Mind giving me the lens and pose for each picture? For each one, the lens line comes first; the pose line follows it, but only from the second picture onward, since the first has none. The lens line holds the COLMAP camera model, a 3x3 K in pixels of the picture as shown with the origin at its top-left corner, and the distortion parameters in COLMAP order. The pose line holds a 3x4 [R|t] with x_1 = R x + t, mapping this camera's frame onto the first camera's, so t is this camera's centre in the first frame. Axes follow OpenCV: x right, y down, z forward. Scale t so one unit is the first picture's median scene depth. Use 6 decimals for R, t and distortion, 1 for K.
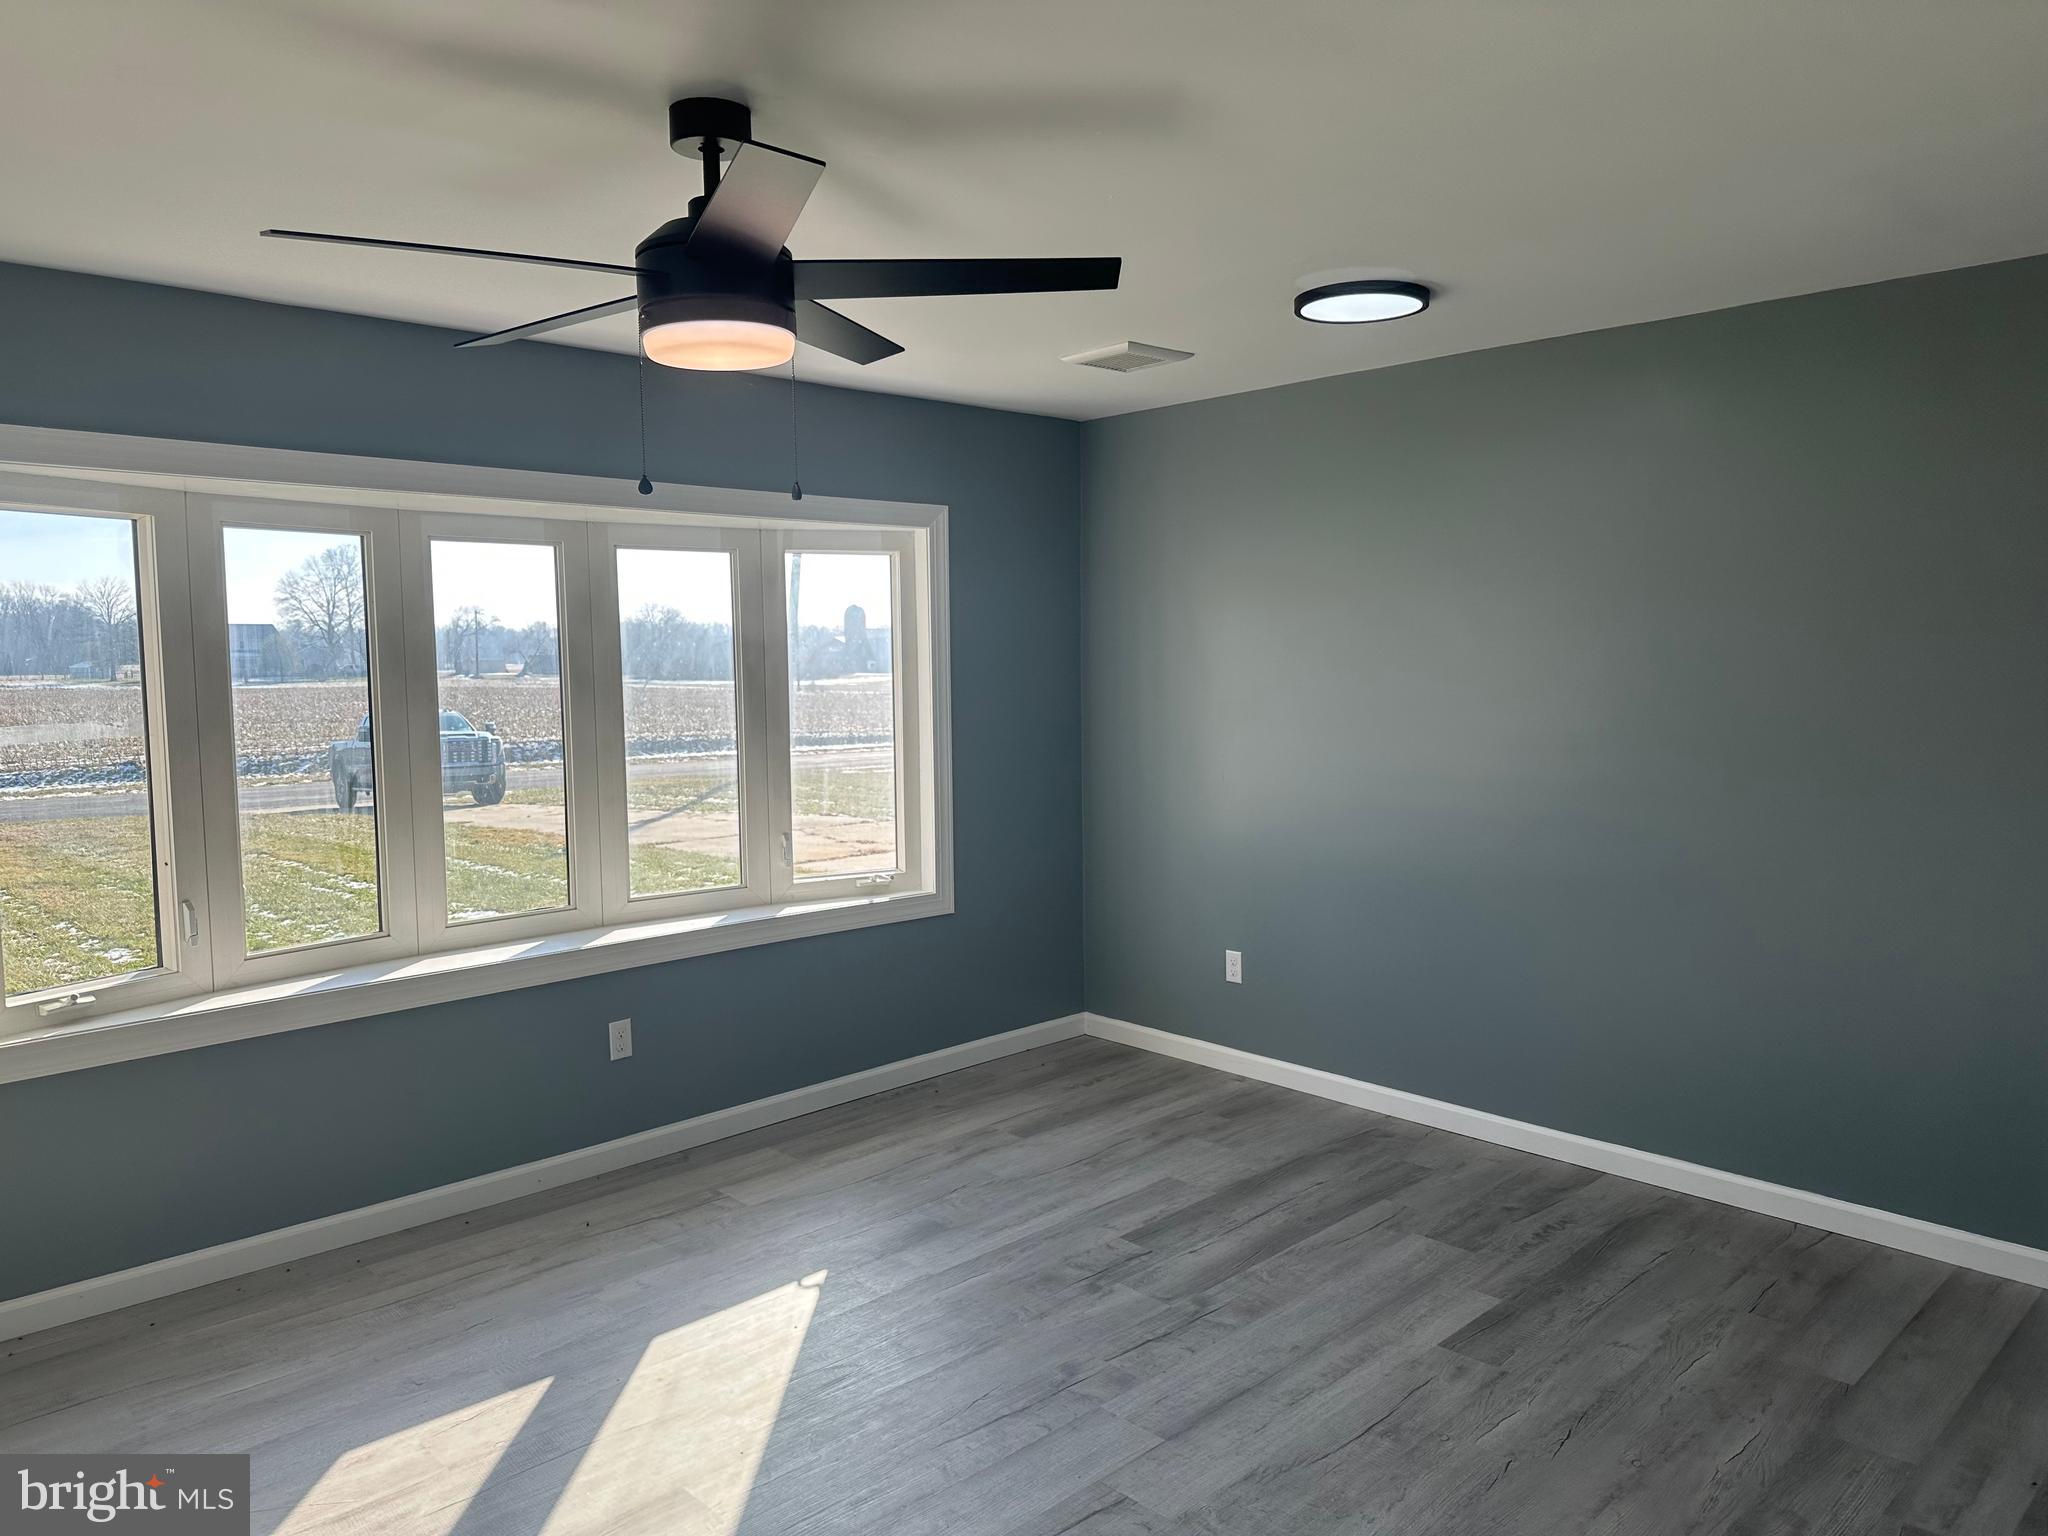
lens RADIAL K [[1432.2, 0, 1027.2], [0, 1432.2, 759.3], [0, 0, 1]] dist [0.097550, -0.137093]
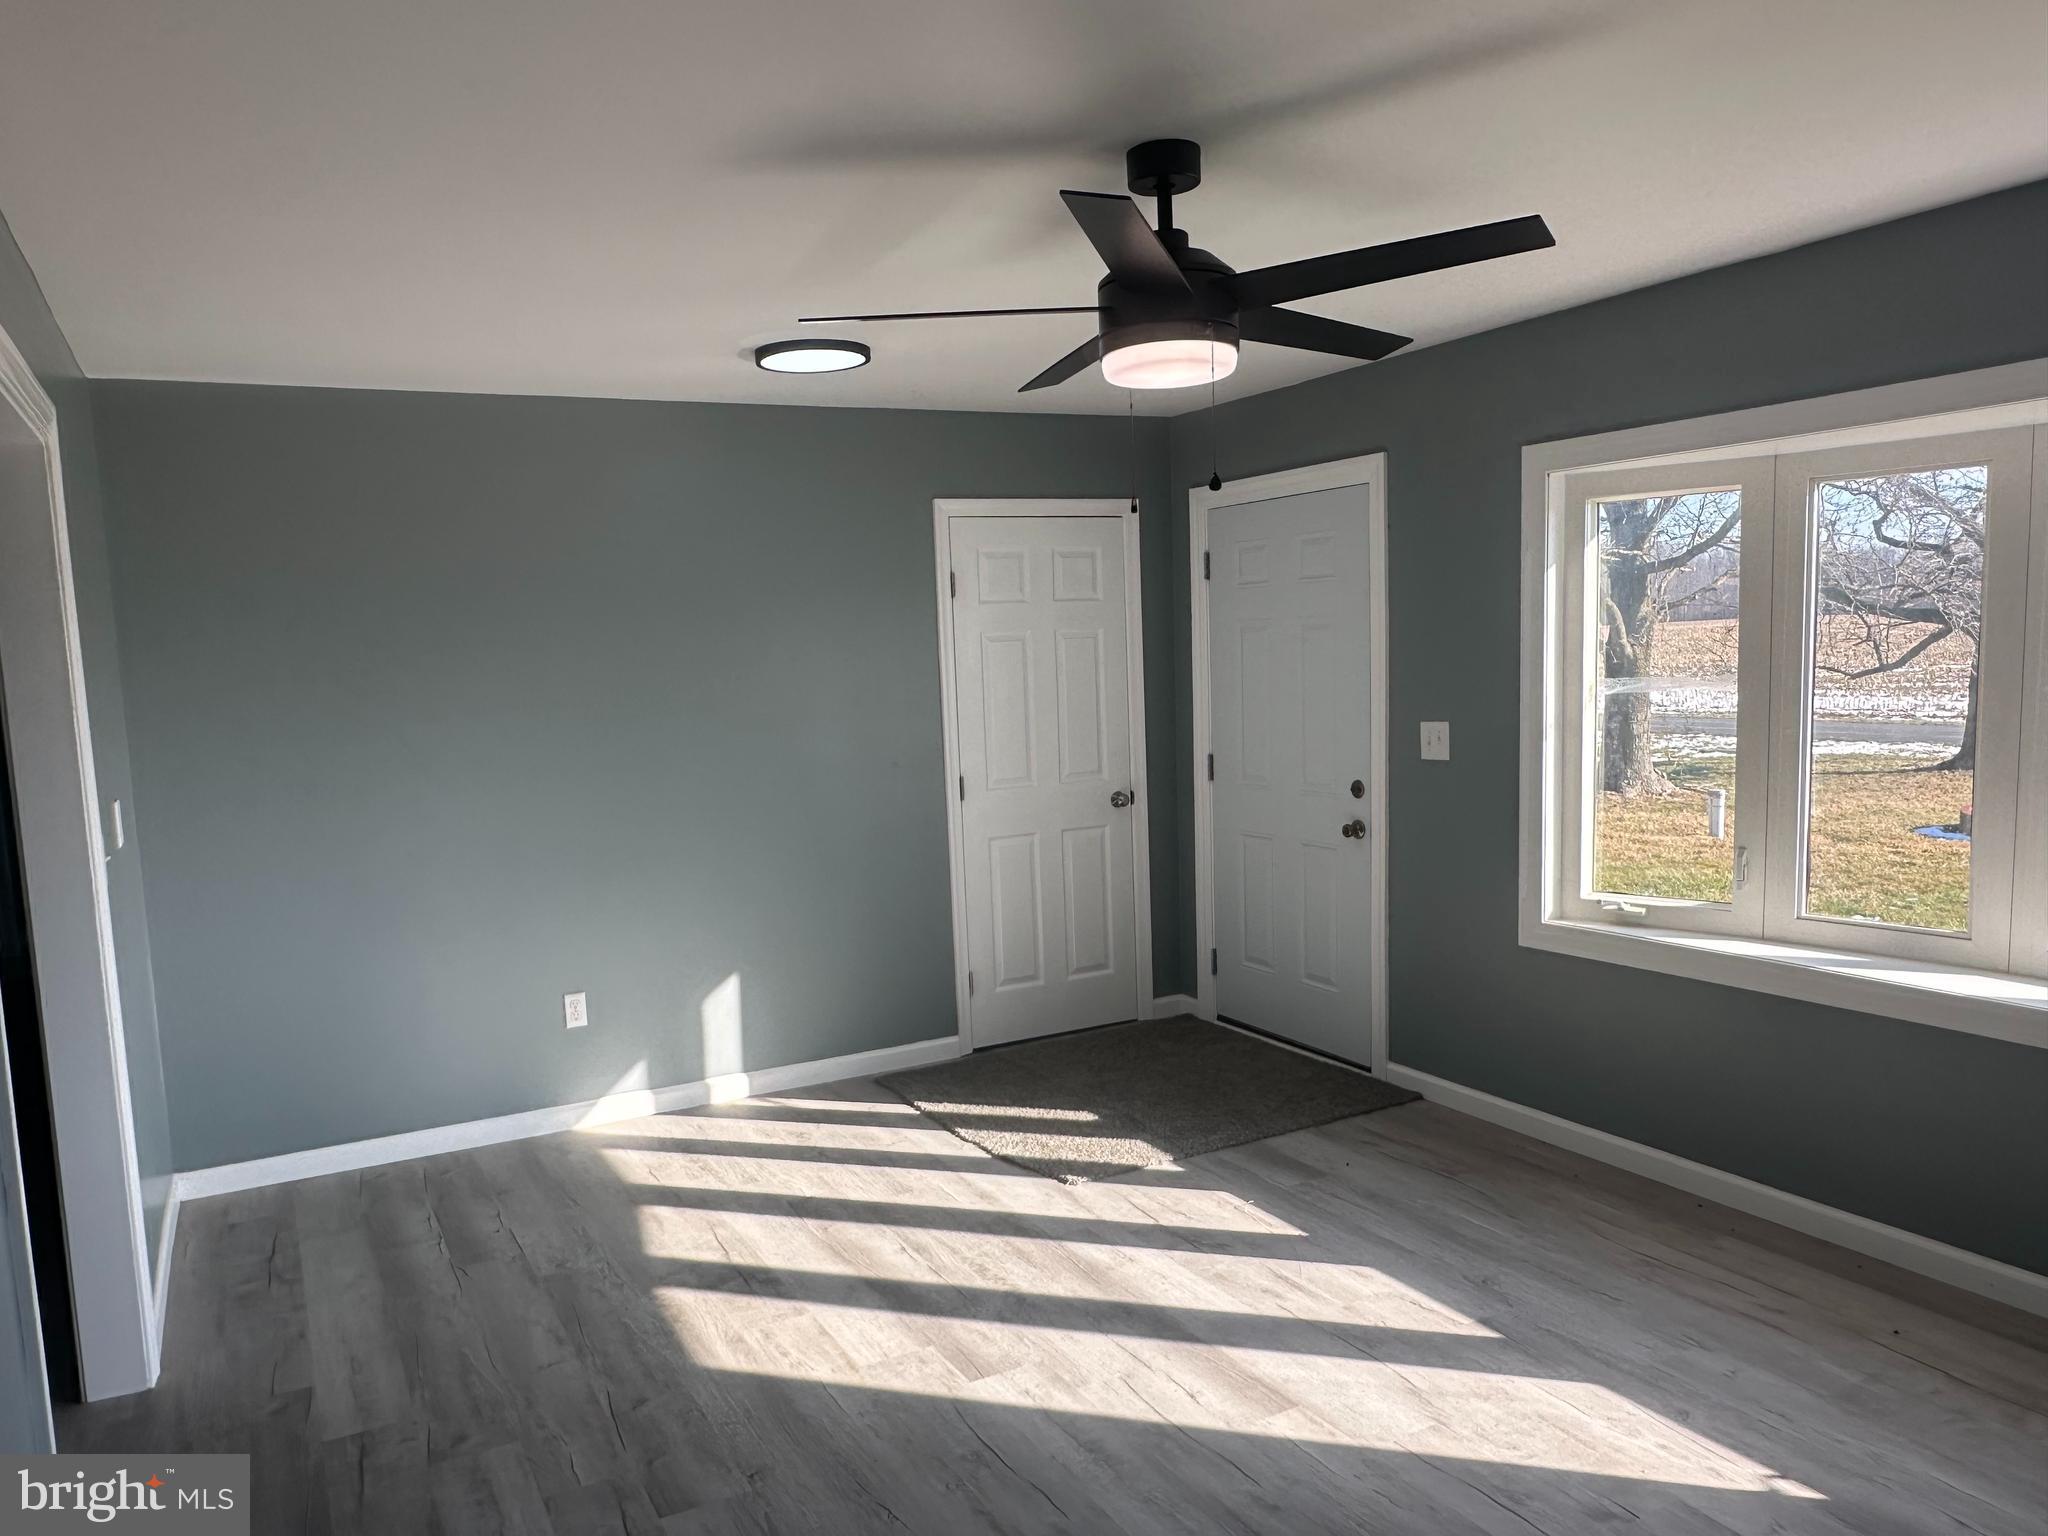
lens RADIAL K [[1435.4, 0, 1024.0], [0, 1435.4, 768.0], [0, 0, 1]] dist [-0.000681, -0.048979]
pose [[-0.270503, 0.094337, -0.958086, 0.615833], [-0.039722, 0.993246, 0.109014, -0.060732], [0.961899, 0.067546, -0.264928, 0.820713]]
